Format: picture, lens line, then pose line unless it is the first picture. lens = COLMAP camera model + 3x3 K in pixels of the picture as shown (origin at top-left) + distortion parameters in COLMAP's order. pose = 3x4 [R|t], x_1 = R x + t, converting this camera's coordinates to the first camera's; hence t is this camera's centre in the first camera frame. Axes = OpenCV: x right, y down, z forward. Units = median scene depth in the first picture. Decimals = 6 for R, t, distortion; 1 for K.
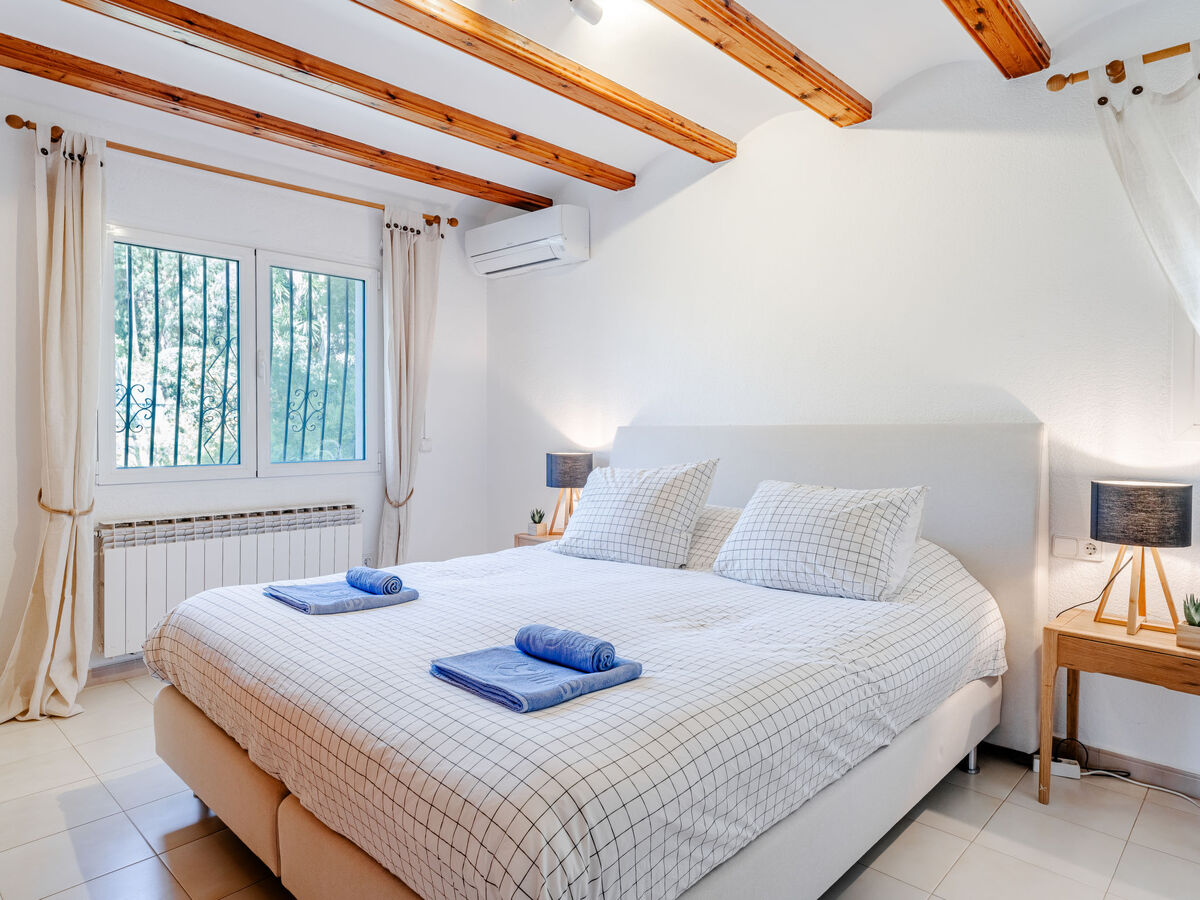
lens RADIAL K [[736.5, 0, 607.4], [0, 736.5, 436.1], [0, 0, 1]] dist [0.000184, 0.002850]
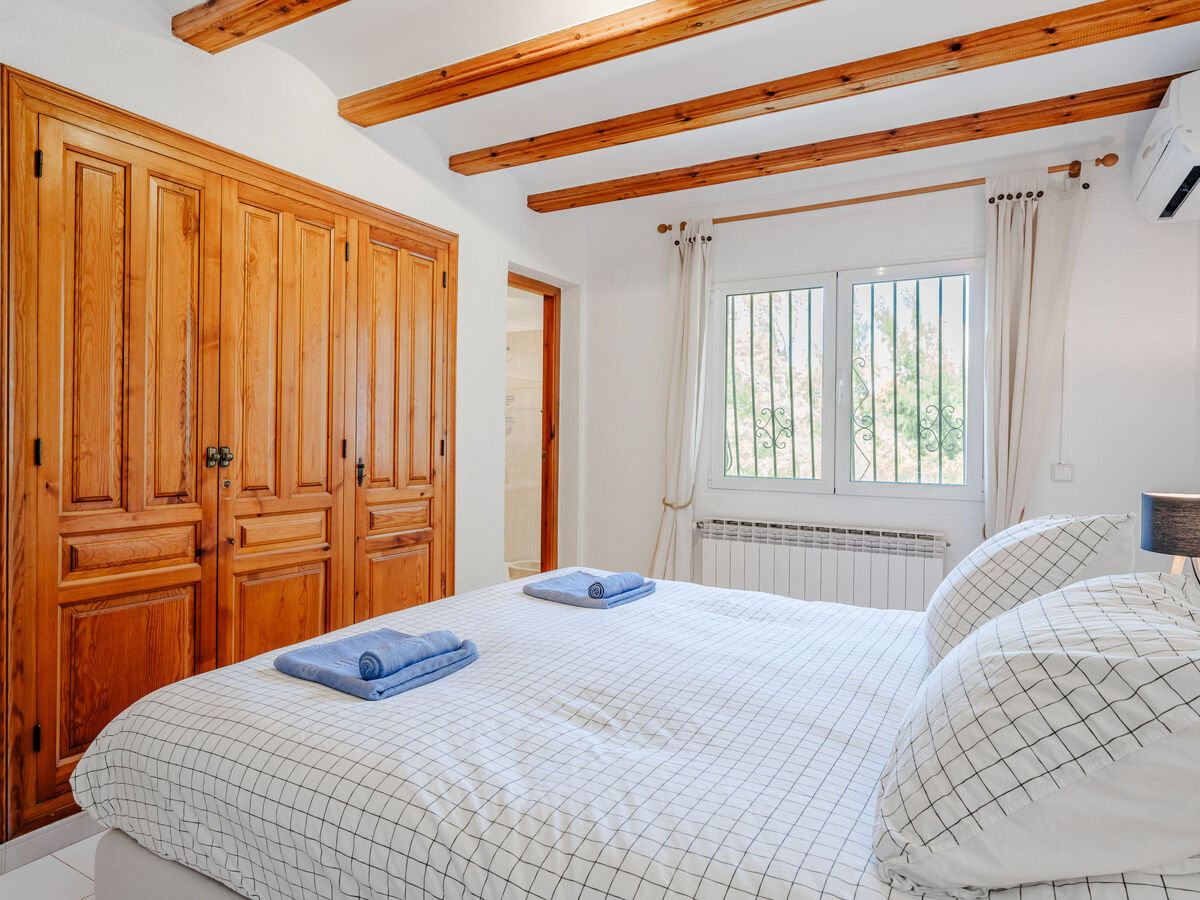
lens RADIAL K [[736.5, 0, 607.4], [0, 736.5, 436.1], [0, 0, 1]] dist [0.000184, 0.002850]
pose [[0.237540, -0.002976, -0.971373, 0.538063], [-0.028383, 0.999547, -0.010003, -0.006307], [0.970963, 0.029946, 0.237348, 0.549109]]
